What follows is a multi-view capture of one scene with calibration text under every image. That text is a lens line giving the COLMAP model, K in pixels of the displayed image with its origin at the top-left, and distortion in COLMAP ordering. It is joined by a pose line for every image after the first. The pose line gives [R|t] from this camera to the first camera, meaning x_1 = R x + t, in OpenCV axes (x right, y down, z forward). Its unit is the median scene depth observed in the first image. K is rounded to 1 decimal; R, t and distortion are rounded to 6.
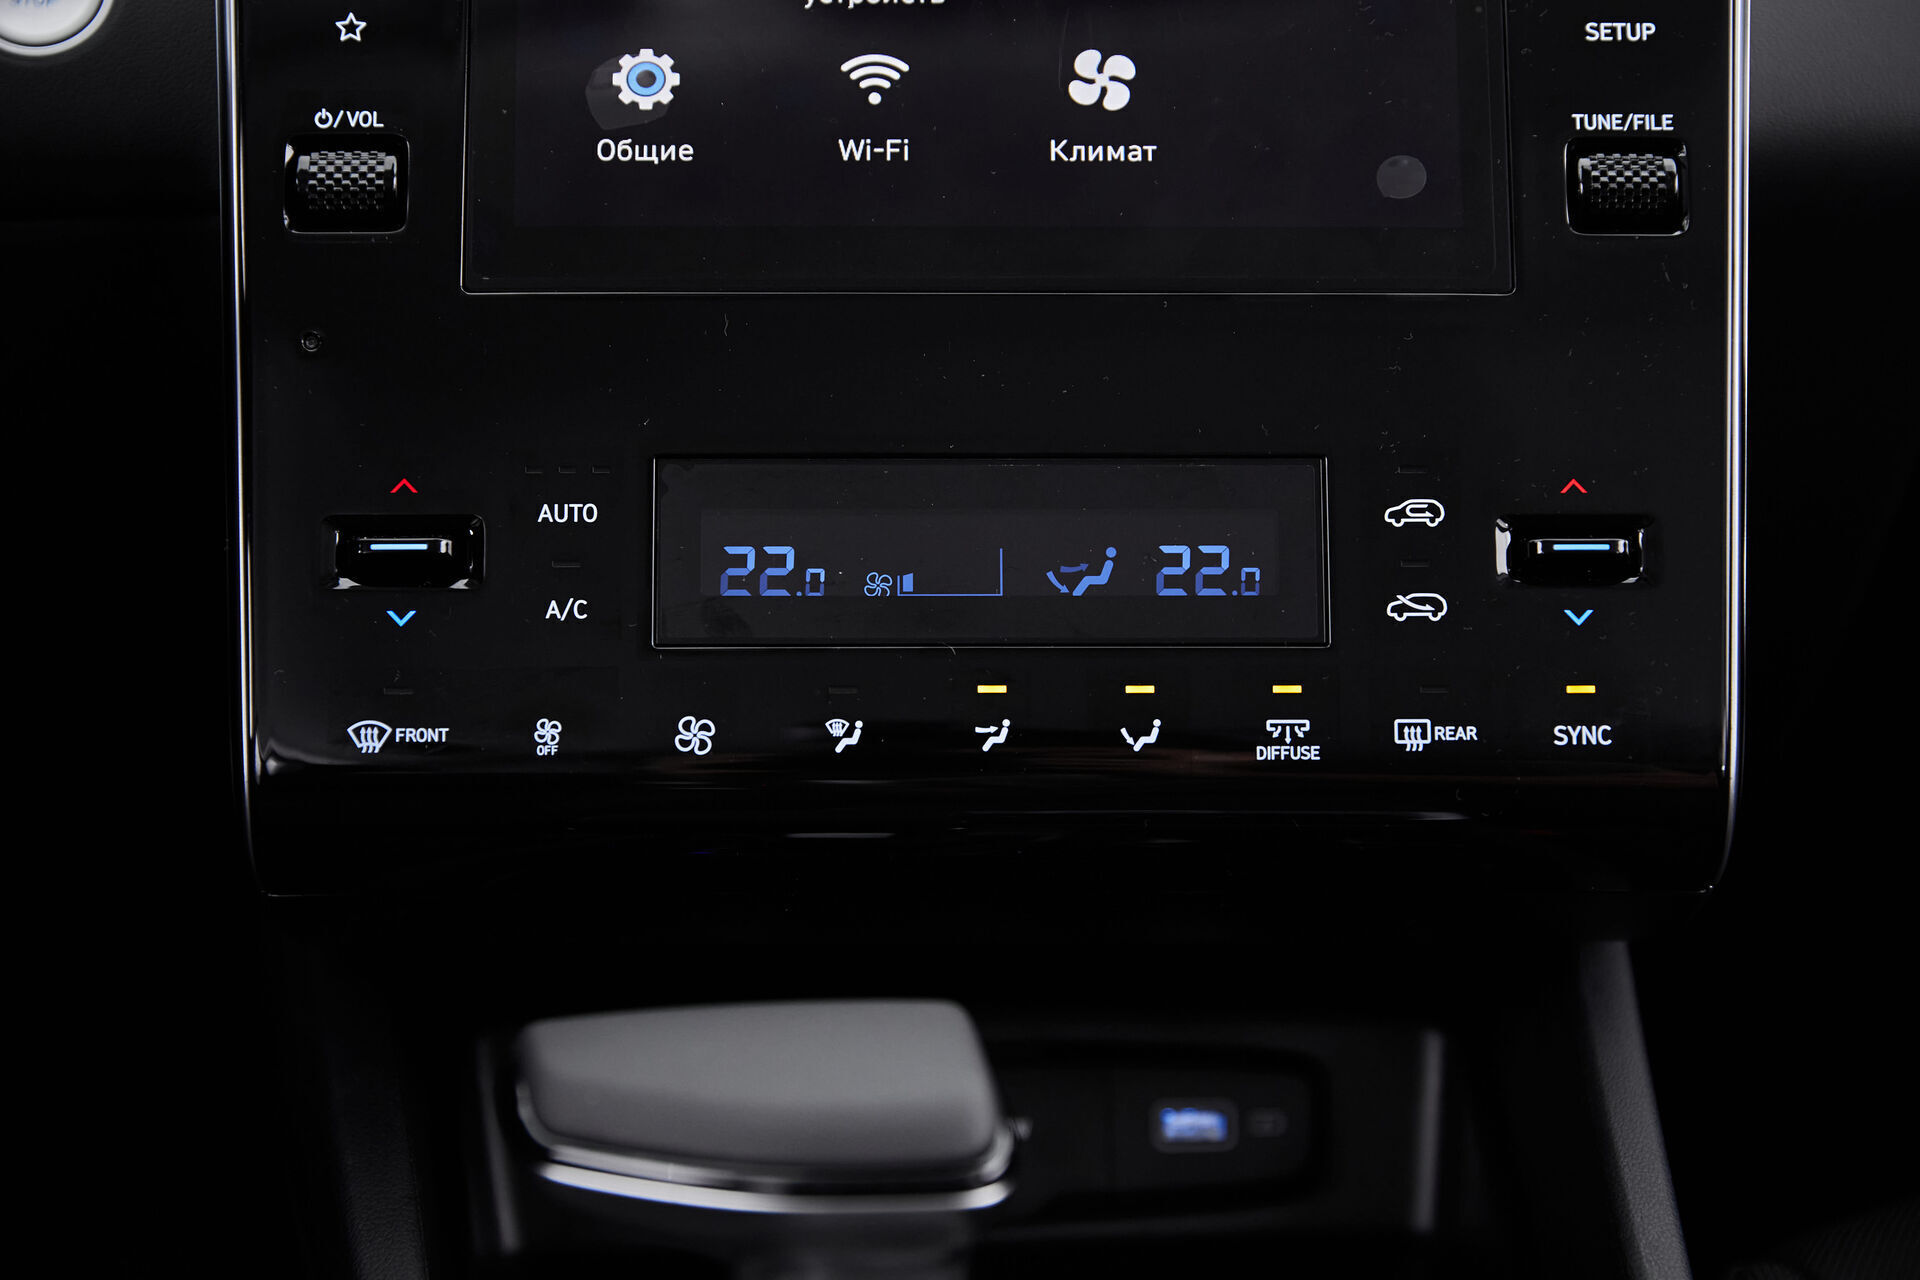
lens RADIAL K [[3569.8, 0, 960.0], [0, 3569.8, 640.0], [0, 0, 1]] dist [-0.080304, -0.251021]
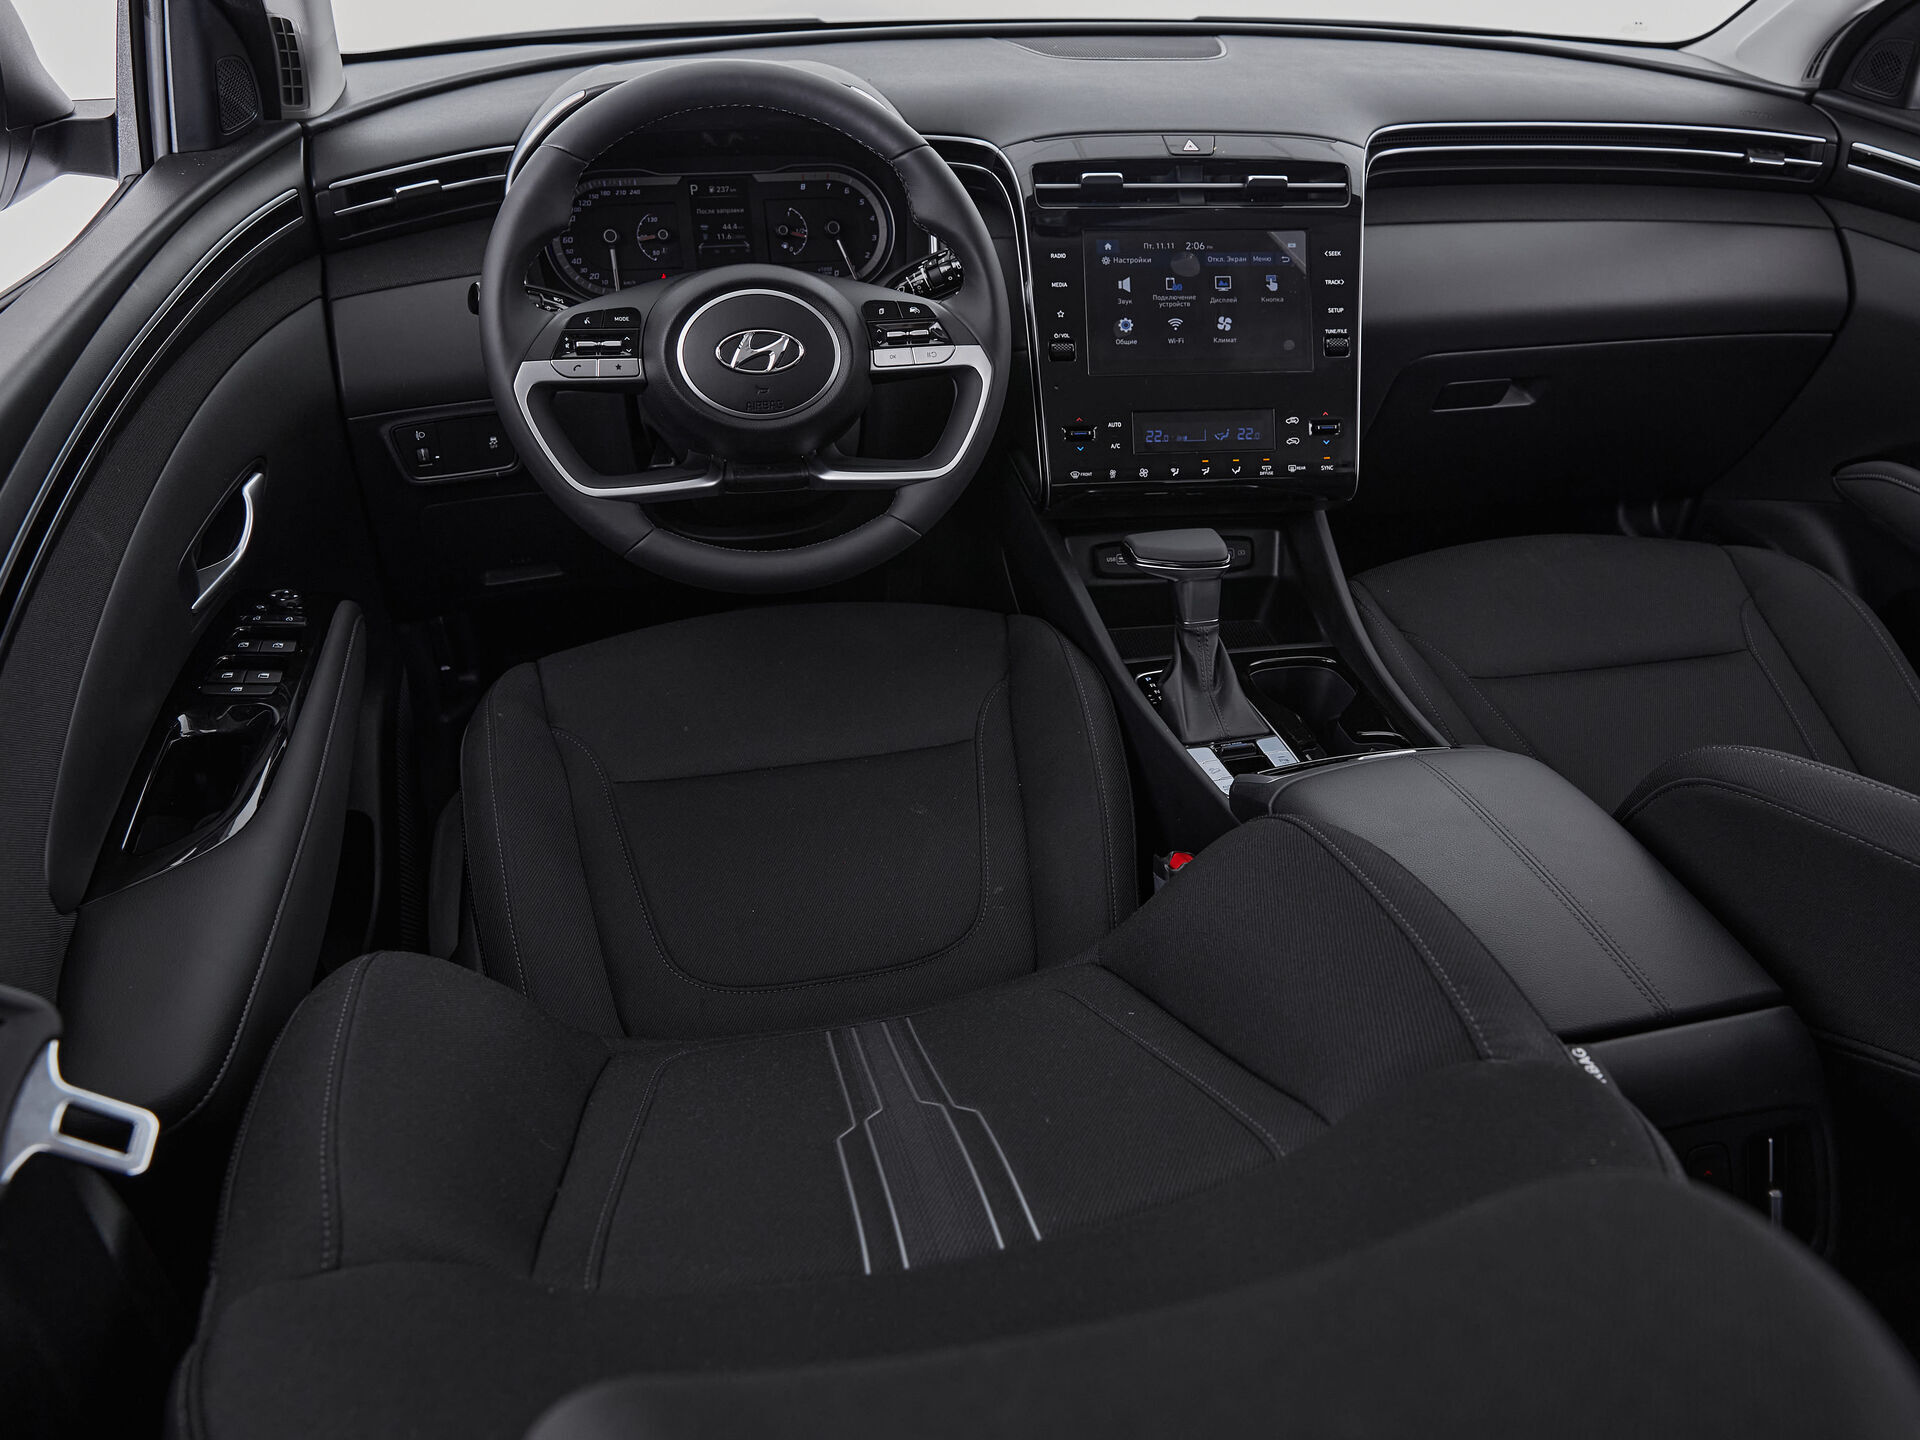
lens RADIAL K [[1480.1, 0, 1065.9], [0, 1480.1, 723.2], [0, 0, 1]] dist [-0.013815, 0.004555]
pose [[0.992397, -0.046705, 0.113869, -0.406916], [0.018660, 0.971599, 0.235896, -0.112656], [-0.121652, -0.231978, 0.965084, -0.930560]]
